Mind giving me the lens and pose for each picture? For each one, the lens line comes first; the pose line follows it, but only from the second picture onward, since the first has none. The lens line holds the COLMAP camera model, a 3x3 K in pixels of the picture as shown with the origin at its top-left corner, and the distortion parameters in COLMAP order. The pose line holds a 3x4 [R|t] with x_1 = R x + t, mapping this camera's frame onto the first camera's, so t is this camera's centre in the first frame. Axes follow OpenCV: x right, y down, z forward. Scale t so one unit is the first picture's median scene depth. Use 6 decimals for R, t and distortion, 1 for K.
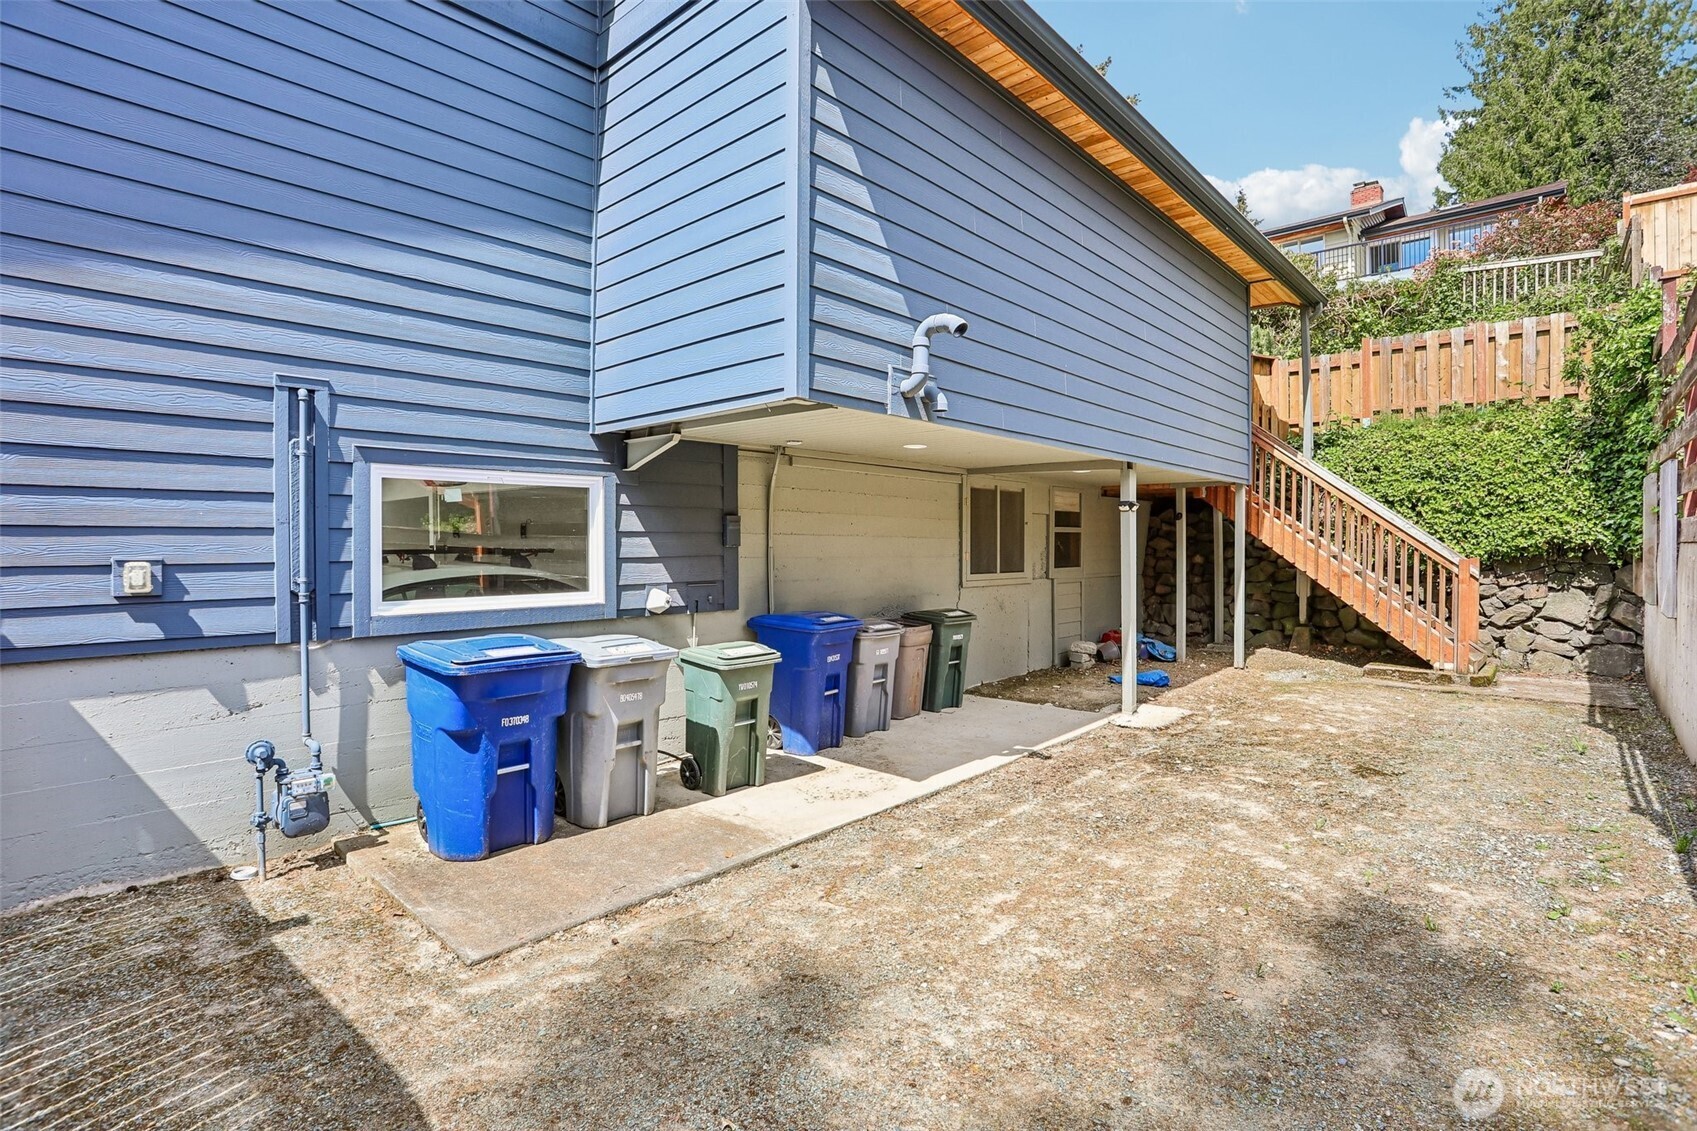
lens RADIAL K [[819.4, 0, 848.7], [0, 819.4, 546.2], [0, 0, 1]] dist [-0.069572, 0.026653]
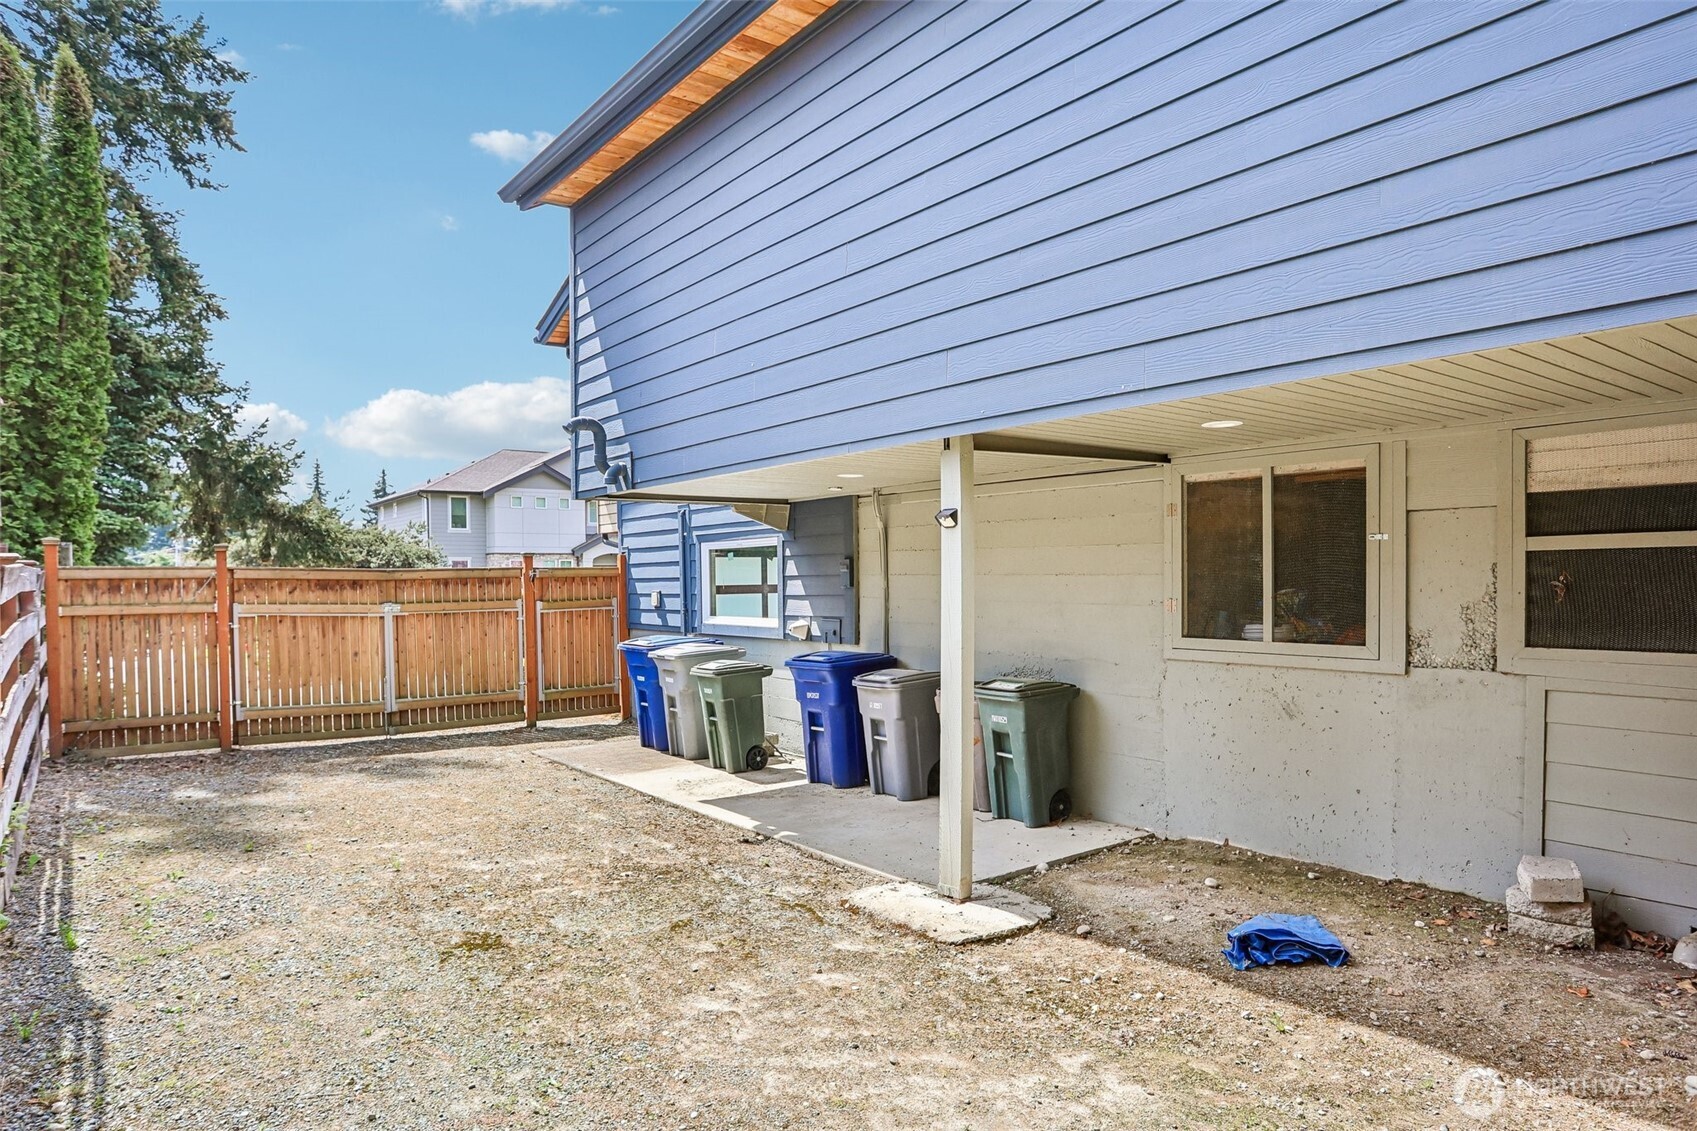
lens RADIAL K [[1034.4, 0, 843.0], [0, 1034.4, 596.2], [0, 0, 1]] dist [-0.004075, -0.000297]
pose [[-0.188815, 0.016993, -0.981866, 1.358702], [0.007067, 0.999848, 0.015945, -0.010864], [0.981987, -0.003929, -0.188907, 1.383307]]
